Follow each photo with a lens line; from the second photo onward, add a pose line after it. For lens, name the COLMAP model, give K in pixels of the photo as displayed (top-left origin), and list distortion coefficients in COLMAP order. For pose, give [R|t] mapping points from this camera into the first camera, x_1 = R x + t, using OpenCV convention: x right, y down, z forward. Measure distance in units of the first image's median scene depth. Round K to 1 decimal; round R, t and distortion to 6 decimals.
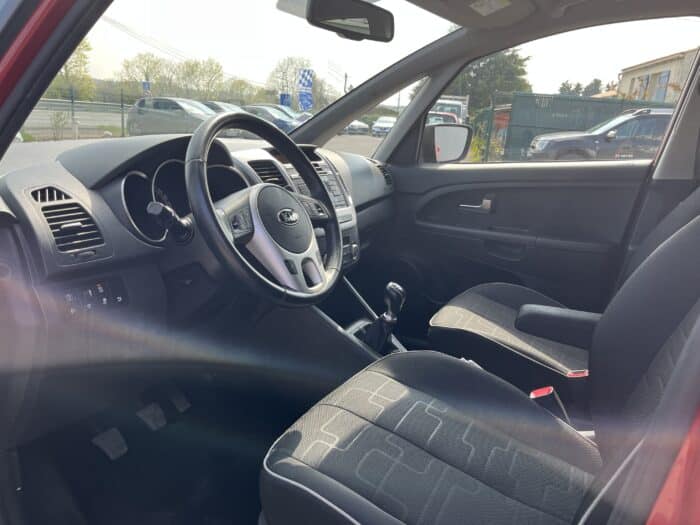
lens RADIAL K [[531.1, 0, 353.0], [0, 531.1, 262.0], [0, 0, 1]] dist [0.064212, -0.094496]
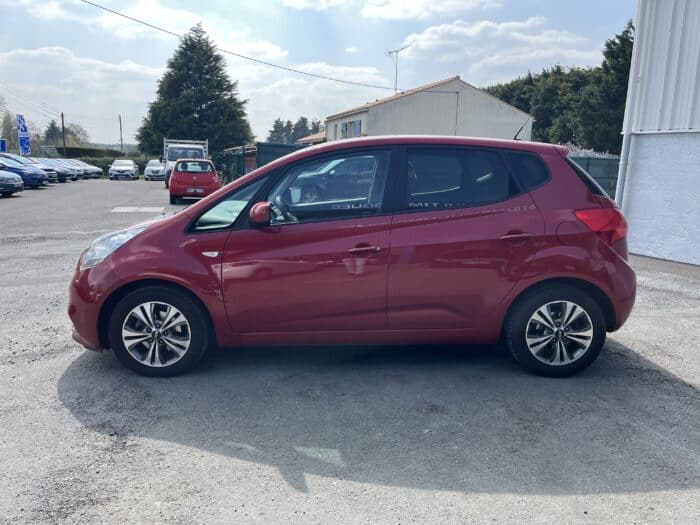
lens RADIAL K [[531.1, 0, 348.1], [0, 531.1, 261.4], [0, 0, 1]] dist [0.064212, -0.094496]
pose [[0.883011, -0.131384, 0.450589, -0.133709], [0.159454, 0.986896, -0.024717, 0.031984], [-0.441437, 0.093674, 0.892389, -0.229652]]
